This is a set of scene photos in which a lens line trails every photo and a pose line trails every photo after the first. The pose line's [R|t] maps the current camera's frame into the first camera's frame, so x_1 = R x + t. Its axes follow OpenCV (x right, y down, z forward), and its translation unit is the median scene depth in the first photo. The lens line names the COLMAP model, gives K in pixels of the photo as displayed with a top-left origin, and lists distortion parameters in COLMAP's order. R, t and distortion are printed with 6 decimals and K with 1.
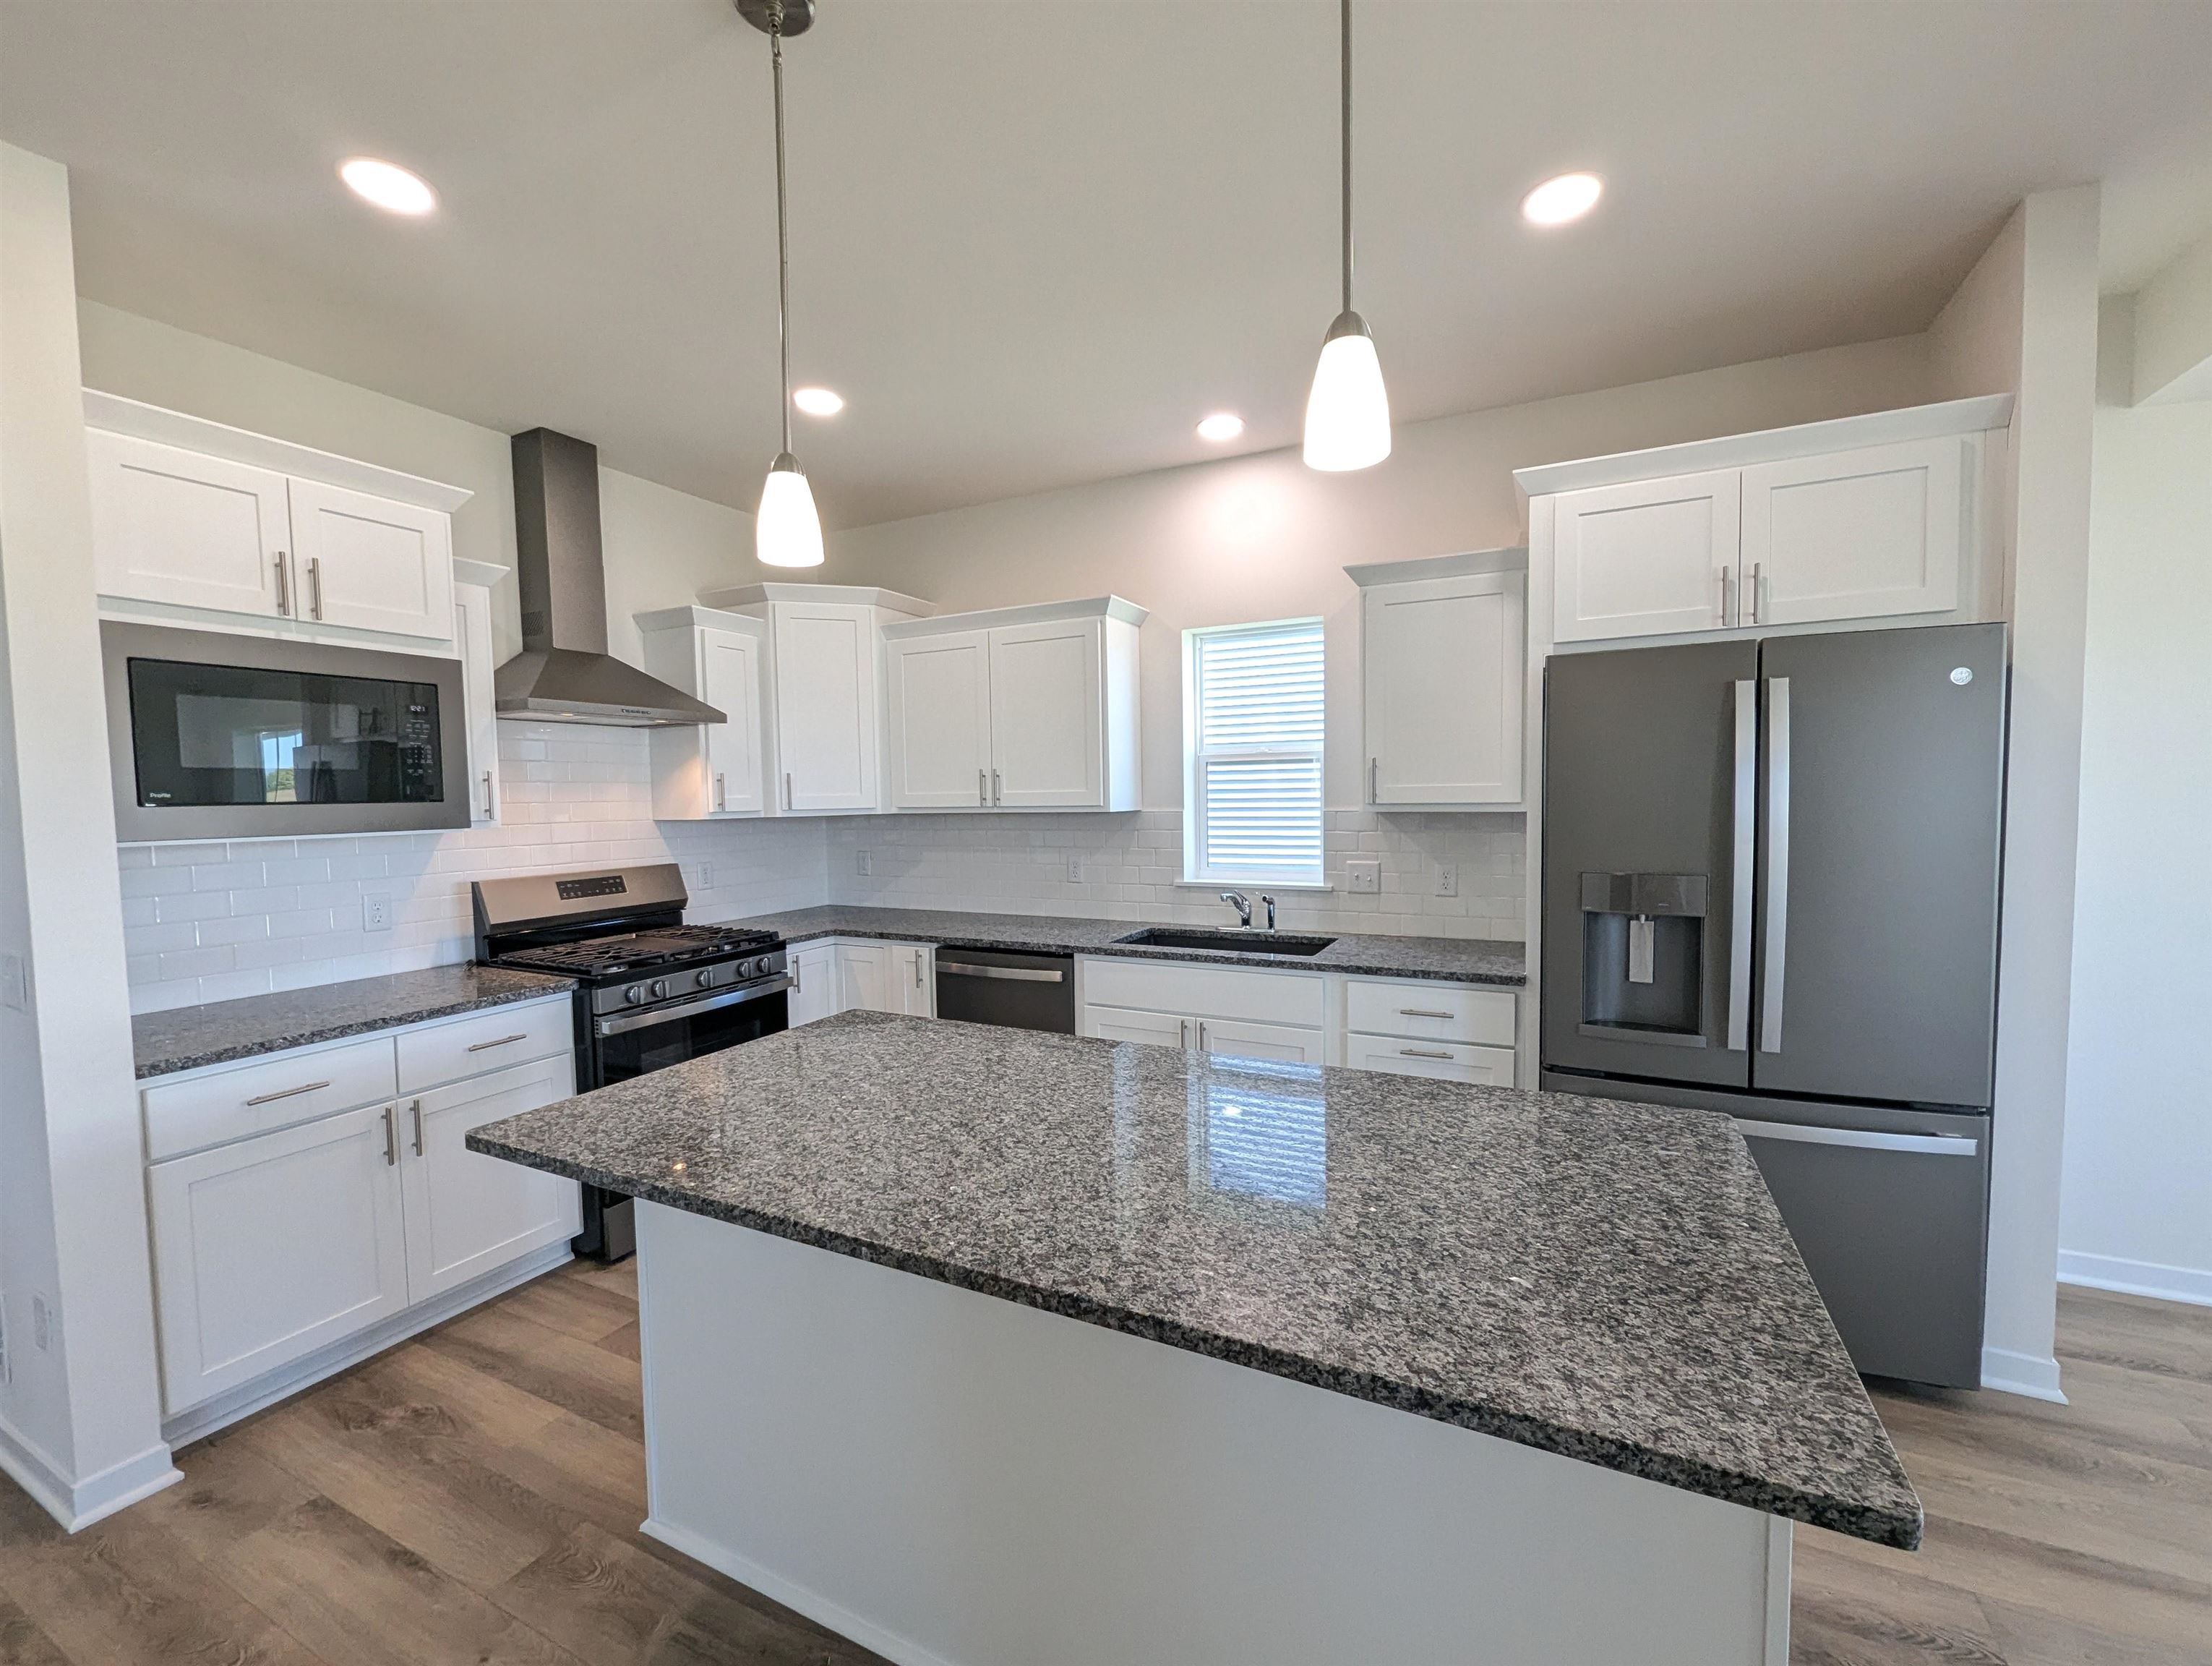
lens RADIAL K [[922.1, 0, 1108.5], [0, 922.1, 837.6], [0, 0, 1]] dist [0.001505, -0.000477]
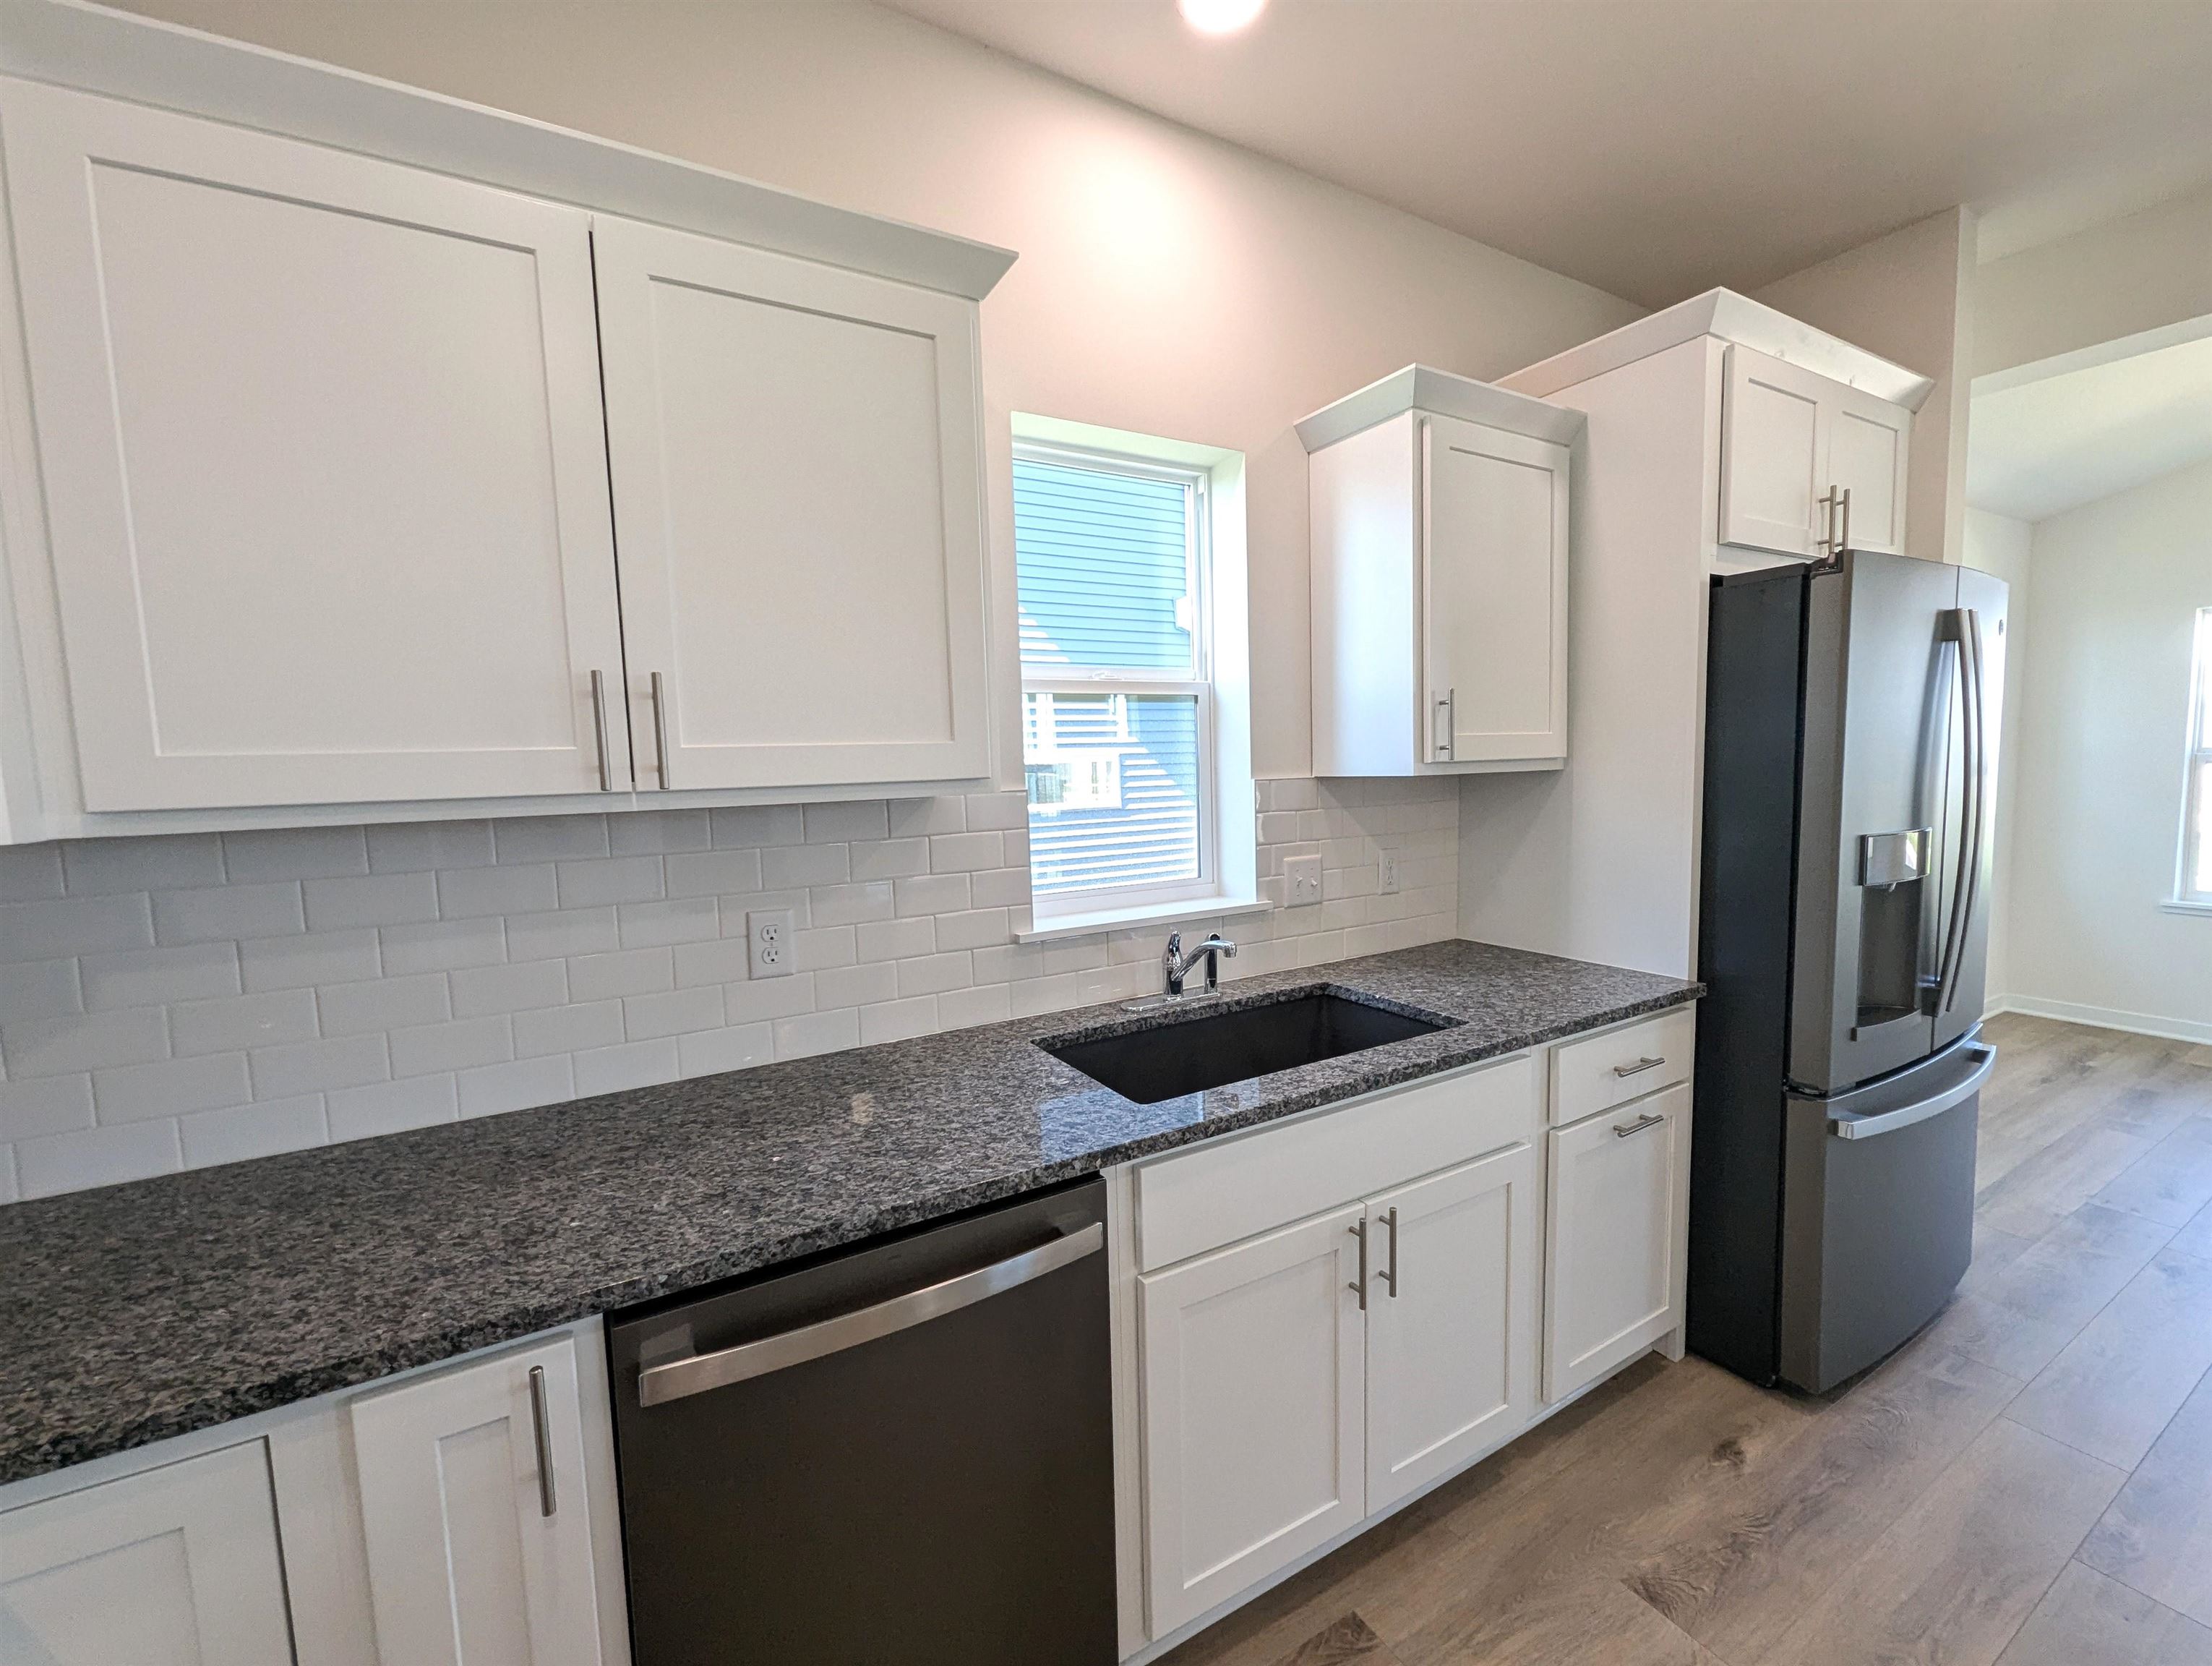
lens RADIAL K [[922.1, 0, 1112.7], [0, 922.1, 839.5], [0, 0, 1]] dist [0.001505, -0.000477]
pose [[0.540868, -0.068933, 0.838278, -0.332604], [0.062809, 0.997163, 0.041473, -0.021698], [-0.838759, 0.030221, 0.543663, 0.755124]]
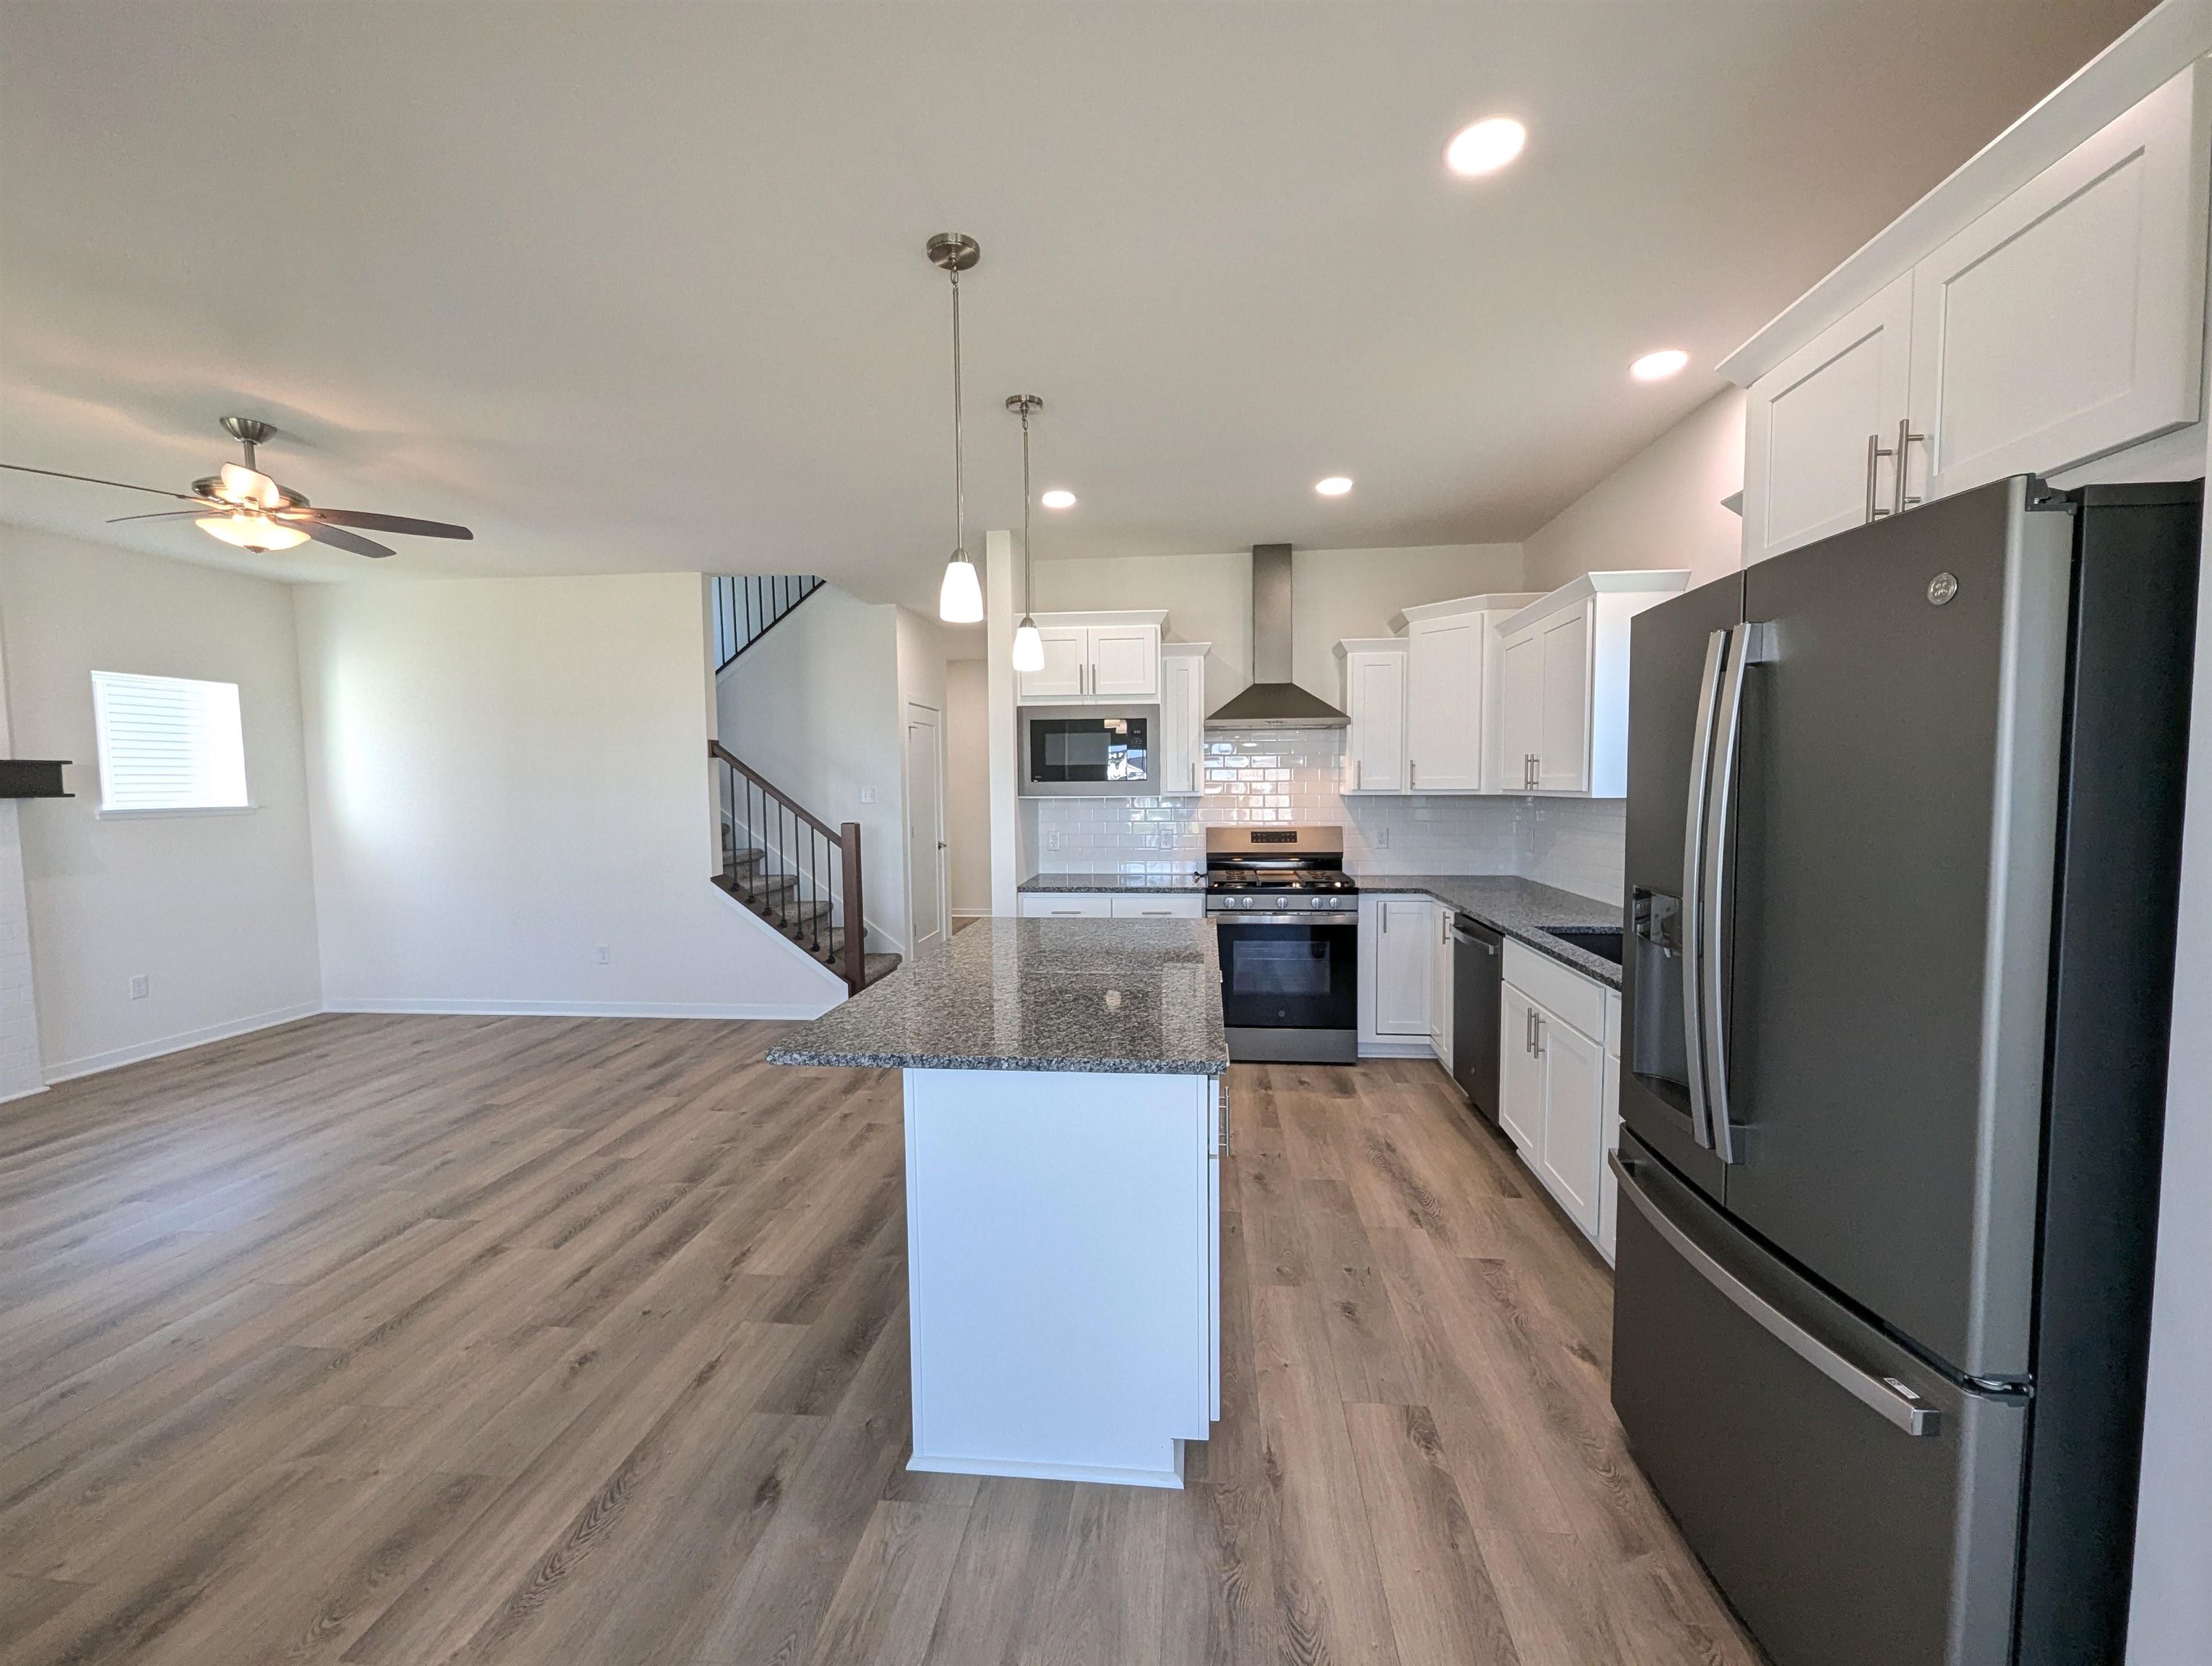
lens RADIAL K [[922.1, 0, 1113.5], [0, 922.1, 840.4], [0, 0, 1]] dist [0.001505, -0.000477]
pose [[0.359765, 0.073390, -0.930152, 0.749470], [-0.043577, 0.997136, 0.061820, -0.023108], [0.932025, 0.018293, 0.361933, 0.191697]]
